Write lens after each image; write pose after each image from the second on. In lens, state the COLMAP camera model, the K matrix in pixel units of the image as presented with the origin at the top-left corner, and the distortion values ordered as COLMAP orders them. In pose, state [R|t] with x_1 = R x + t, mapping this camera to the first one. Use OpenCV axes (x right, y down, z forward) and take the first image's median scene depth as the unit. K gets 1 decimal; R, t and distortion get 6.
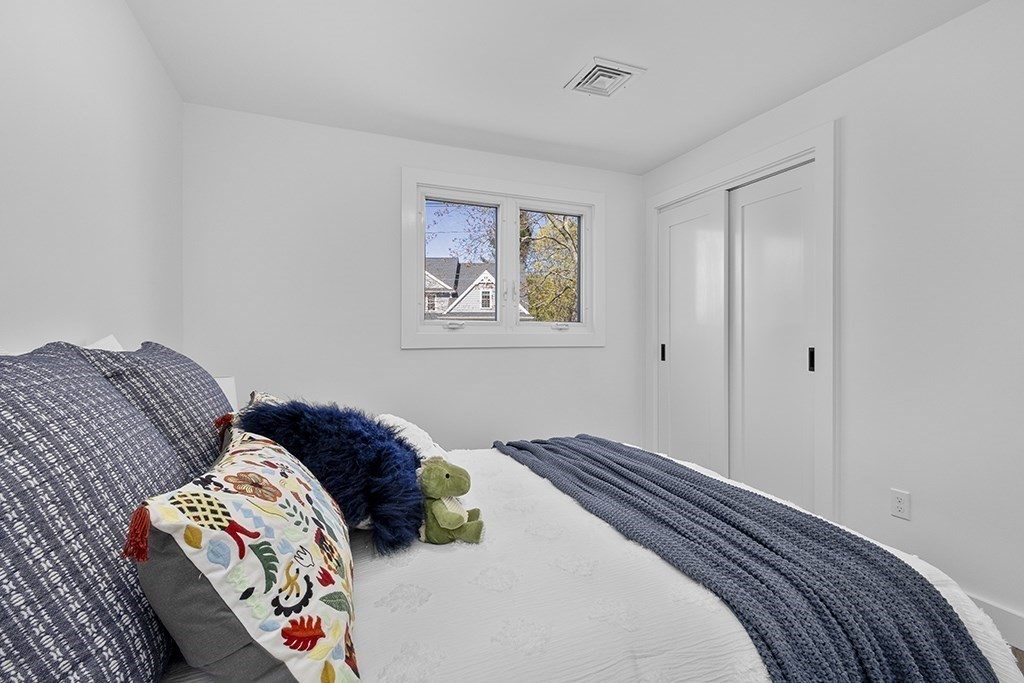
lens RADIAL K [[473.0, 0, 514.3], [0, 473.0, 338.8], [0, 0, 1]] dist [0.009905, -0.002963]
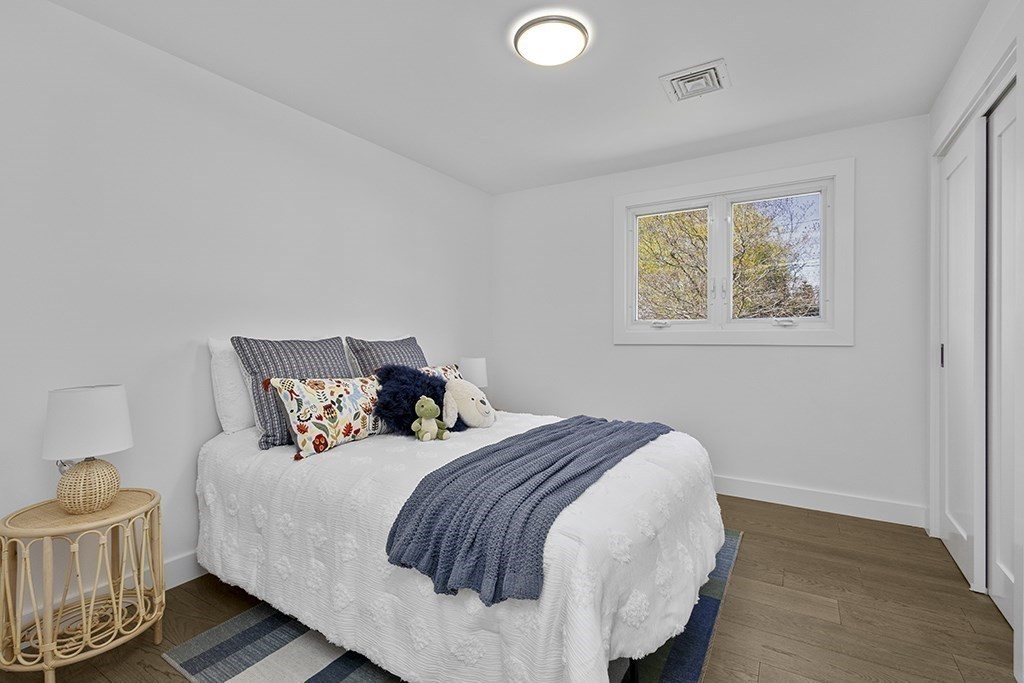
lens RADIAL K [[473.0, 0, 511.0], [0, 473.0, 338.1], [0, 0, 1]] dist [0.009905, -0.002963]
pose [[0.586922, -0.000192, -0.809643, 2.879109], [-0.000456, 1.000000, -0.000568, 0.022008], [0.809643, 0.000702, 0.586922, 0.275741]]
